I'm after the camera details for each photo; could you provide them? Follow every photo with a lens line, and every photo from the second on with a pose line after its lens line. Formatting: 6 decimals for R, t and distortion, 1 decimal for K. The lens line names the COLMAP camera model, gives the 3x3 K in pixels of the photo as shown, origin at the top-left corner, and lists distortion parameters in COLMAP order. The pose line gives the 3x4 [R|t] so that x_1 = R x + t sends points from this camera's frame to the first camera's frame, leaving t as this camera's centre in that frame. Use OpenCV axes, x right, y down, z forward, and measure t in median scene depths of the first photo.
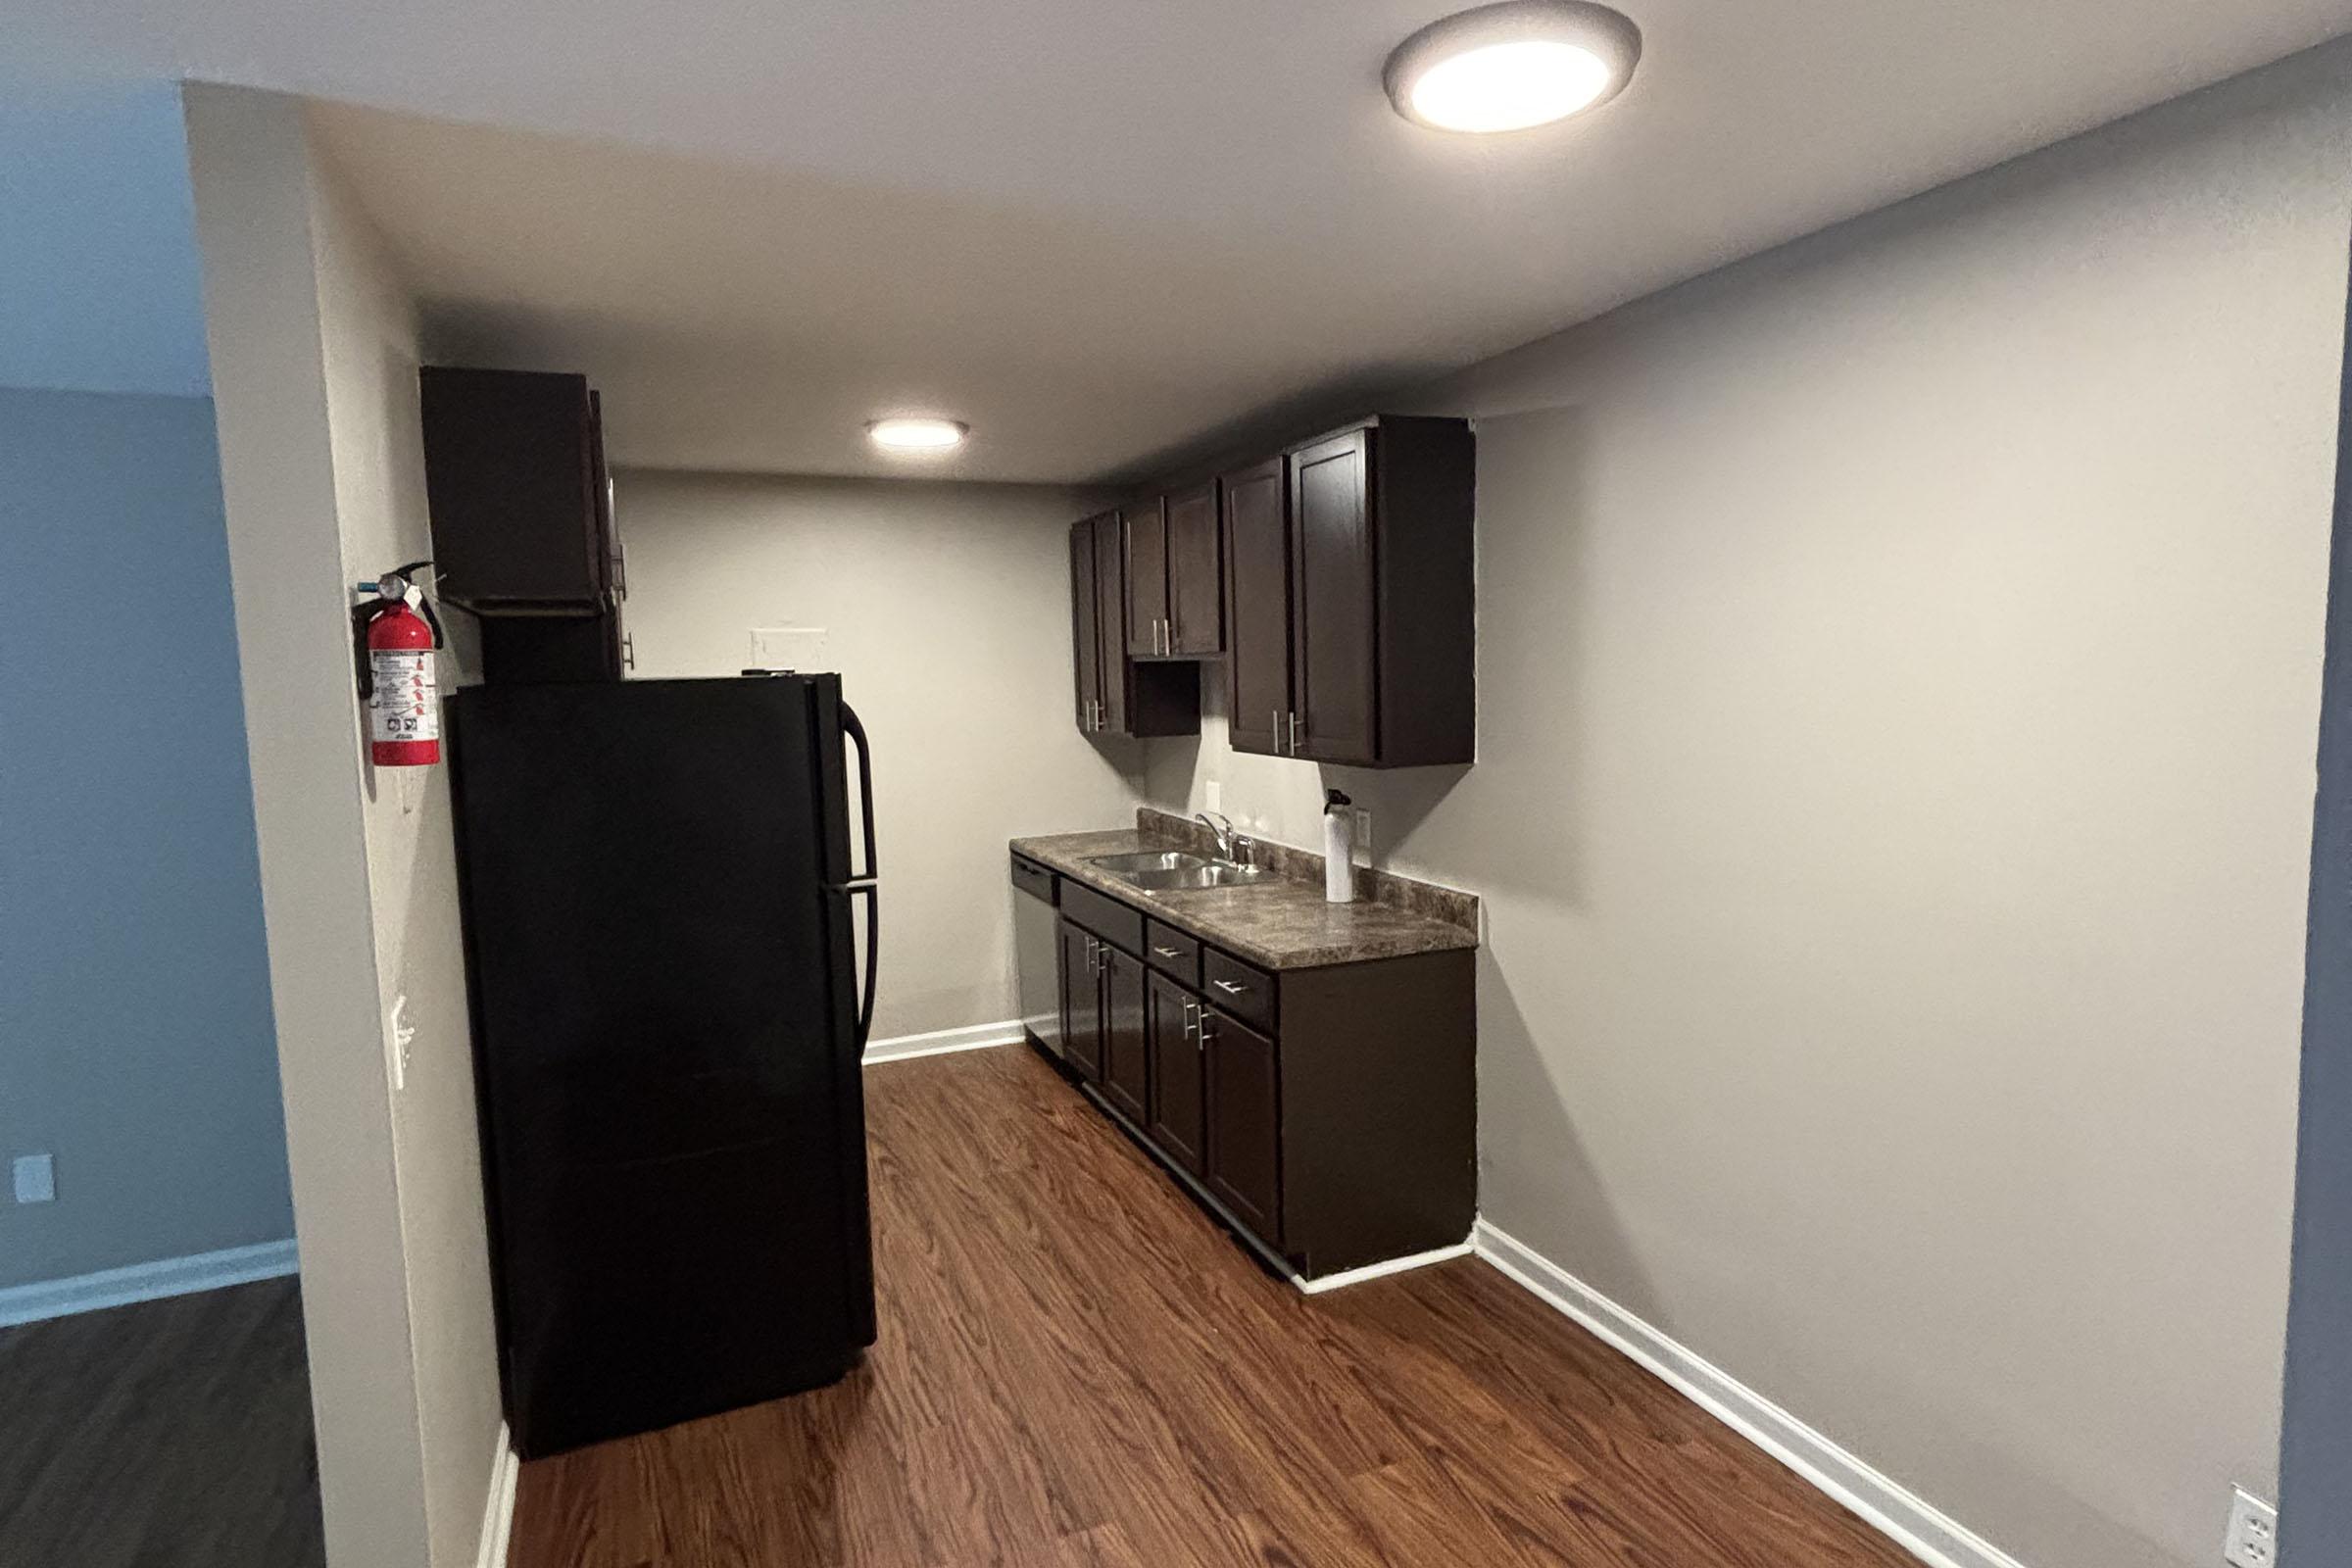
lens RADIAL K [[1275.1, 0, 1155.4], [0, 1275.1, 761.3], [0, 0, 1]] dist [0.021180, -0.020556]
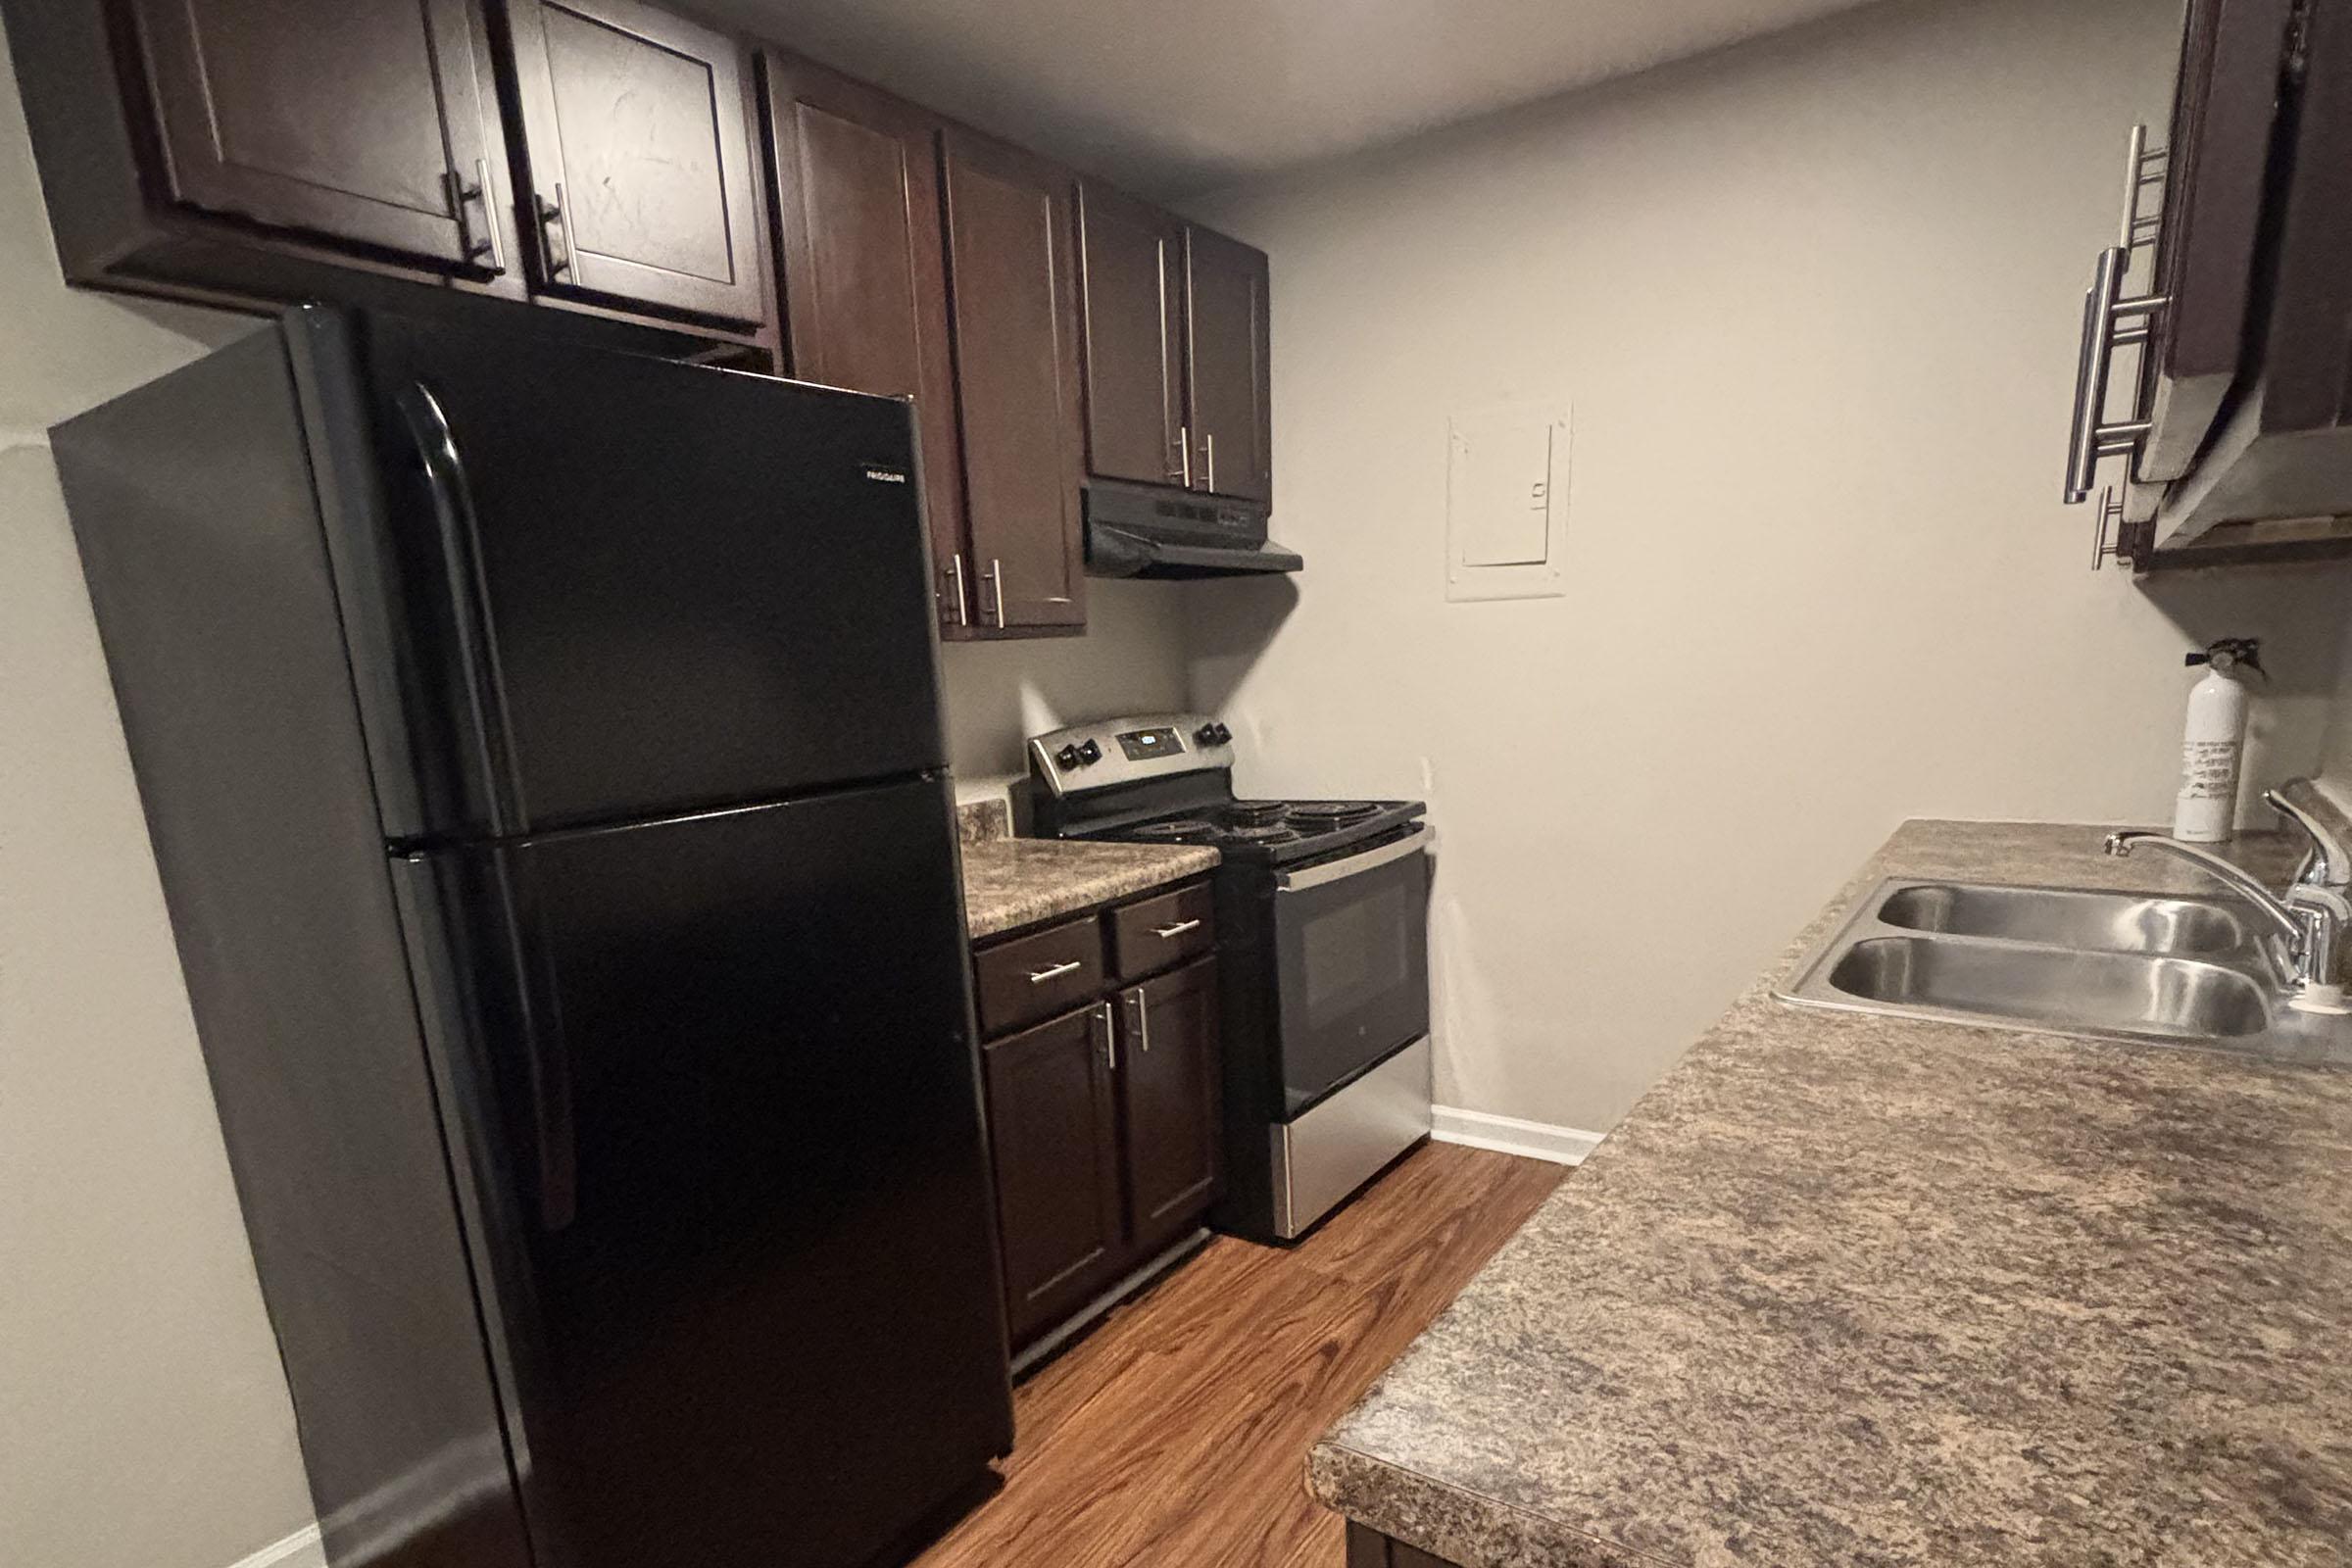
lens RADIAL K [[1275.1, 0, 1178.3], [0, 1275.1, 958.0], [0, 0, 1]] dist [0.021180, -0.020556]
pose [[0.545605, 0.201786, -0.813387, 0.217178], [-0.036145, 0.975342, 0.217718, 0.027670], [0.837263, -0.089388, 0.539445, 0.806662]]
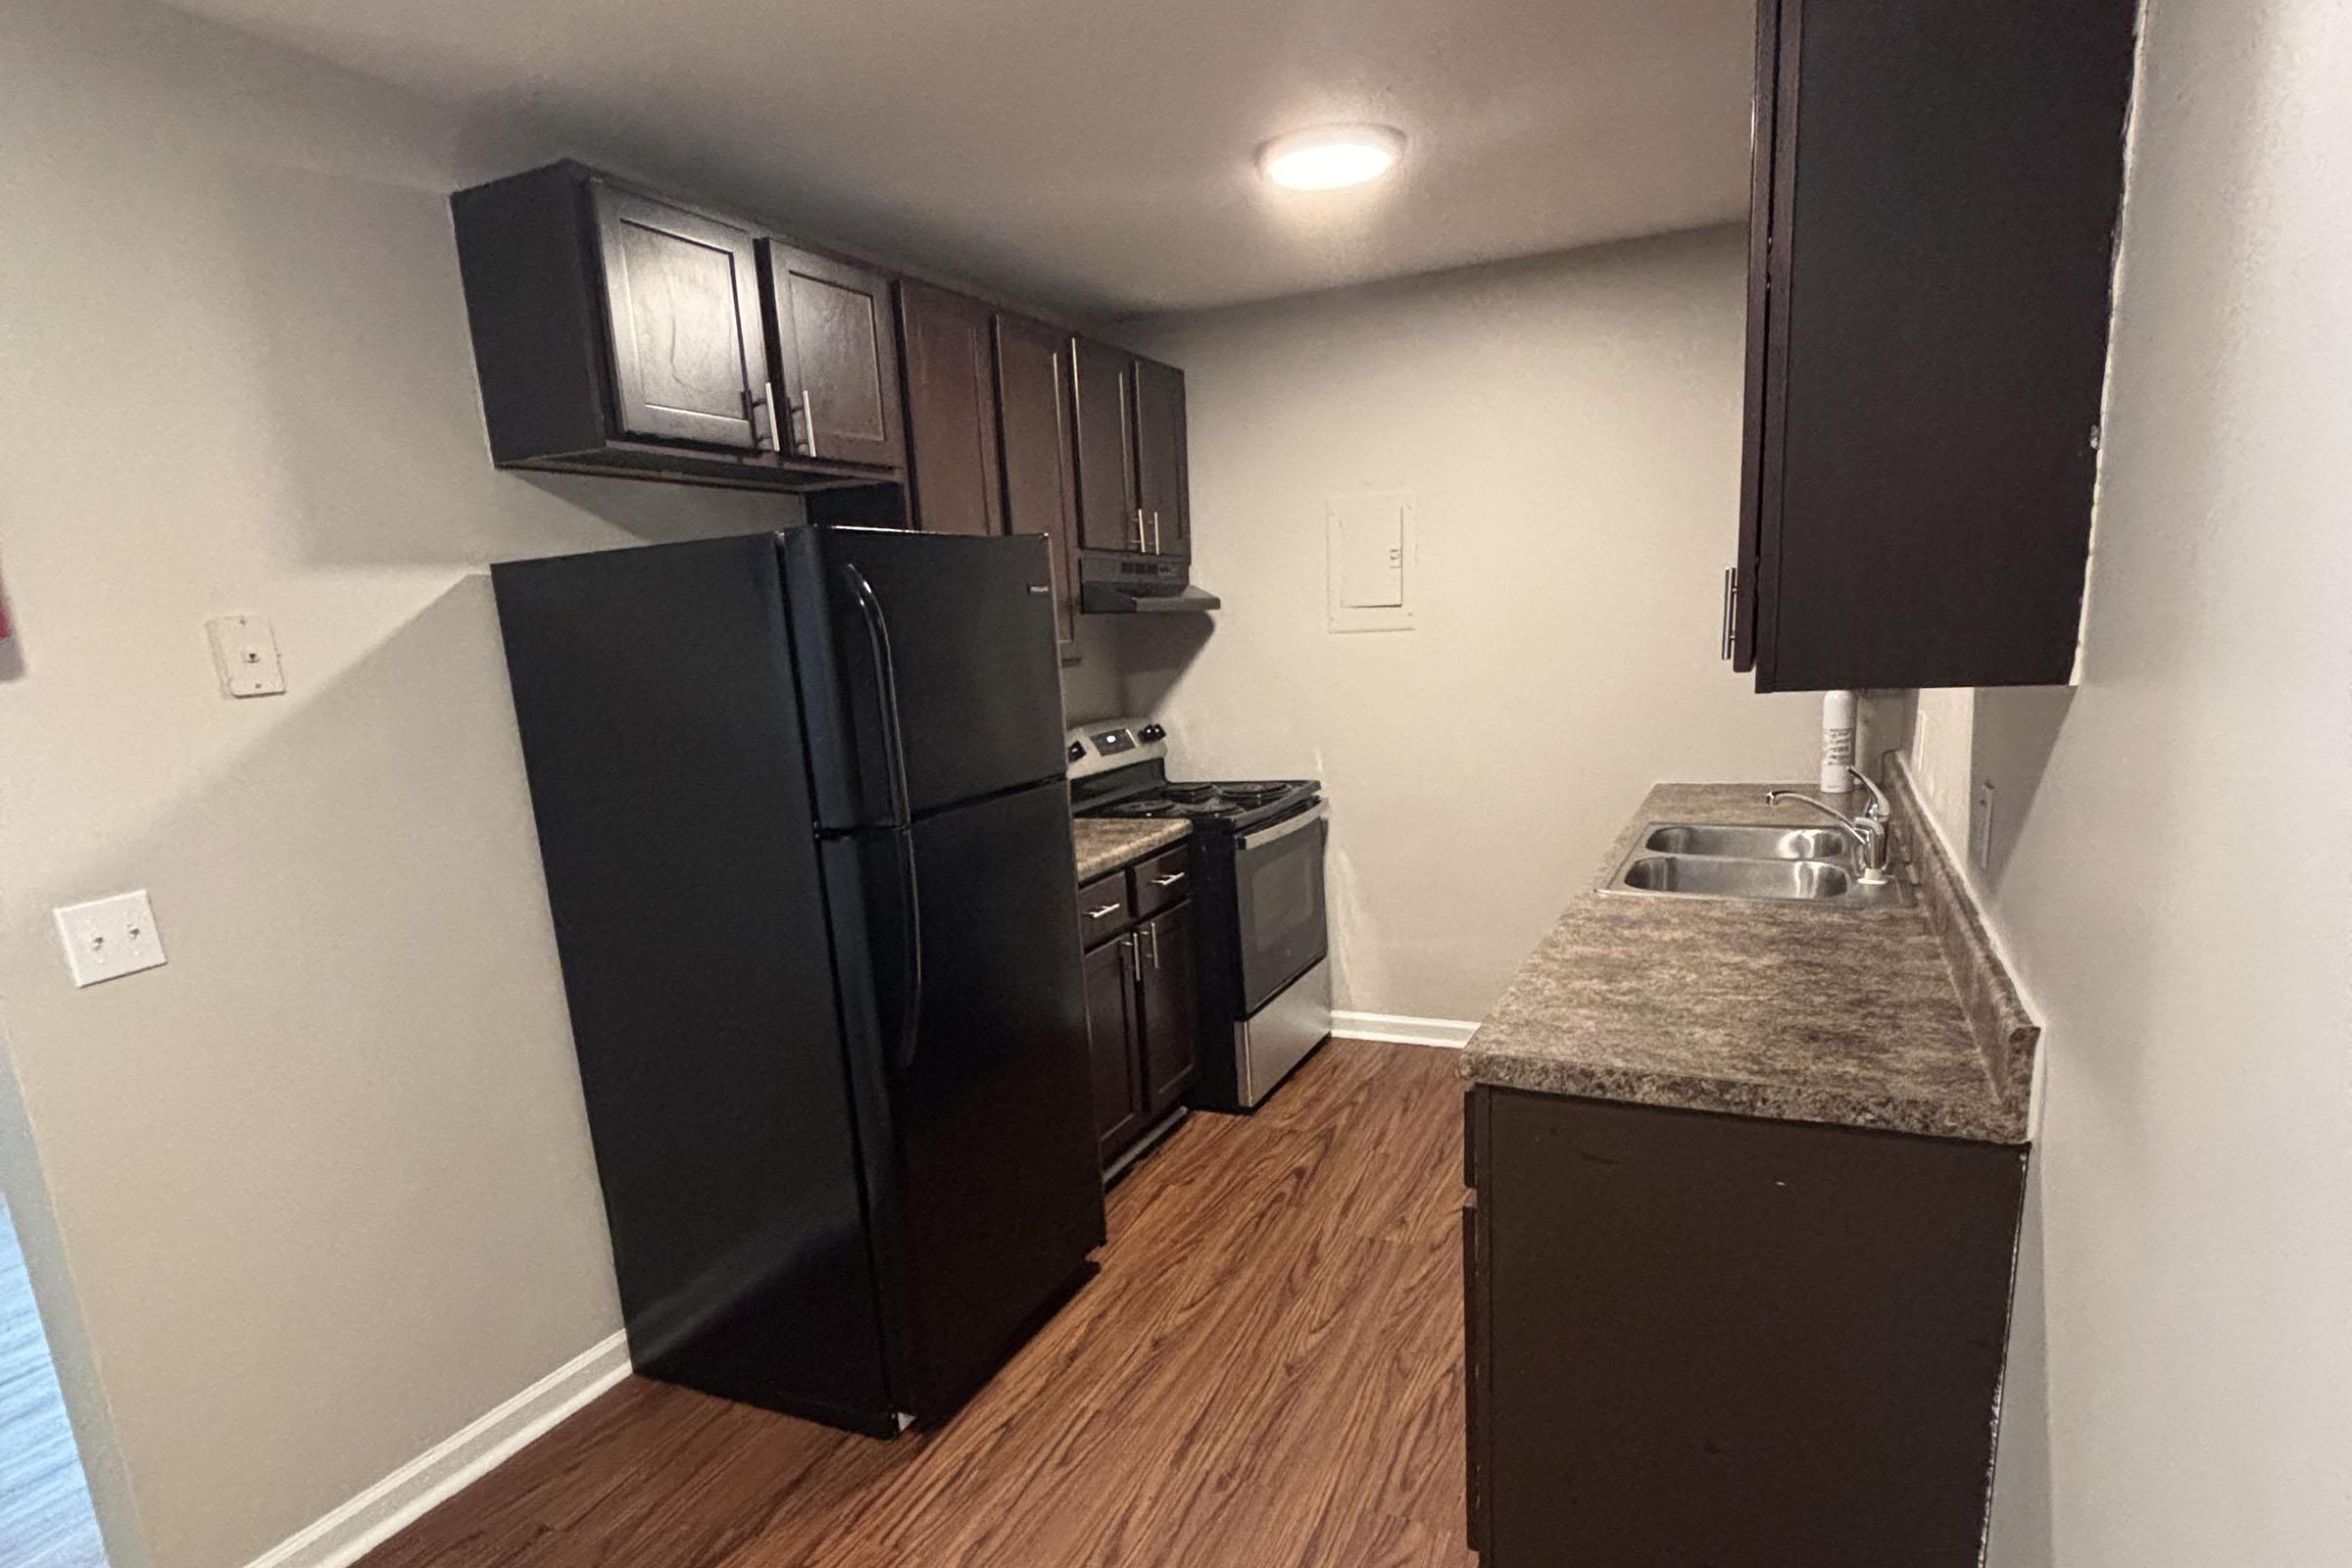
lens RADIAL K [[1275.1, 0, 1170.2], [0, 1275.1, 906.0], [0, 0, 1]] dist [0.021180, -0.020556]
pose [[0.673261, 0.156225, -0.722713, 0.347906], [-0.020571, 0.981004, 0.192894, -0.002780], [0.739119, -0.115001, 0.663685, 0.533968]]
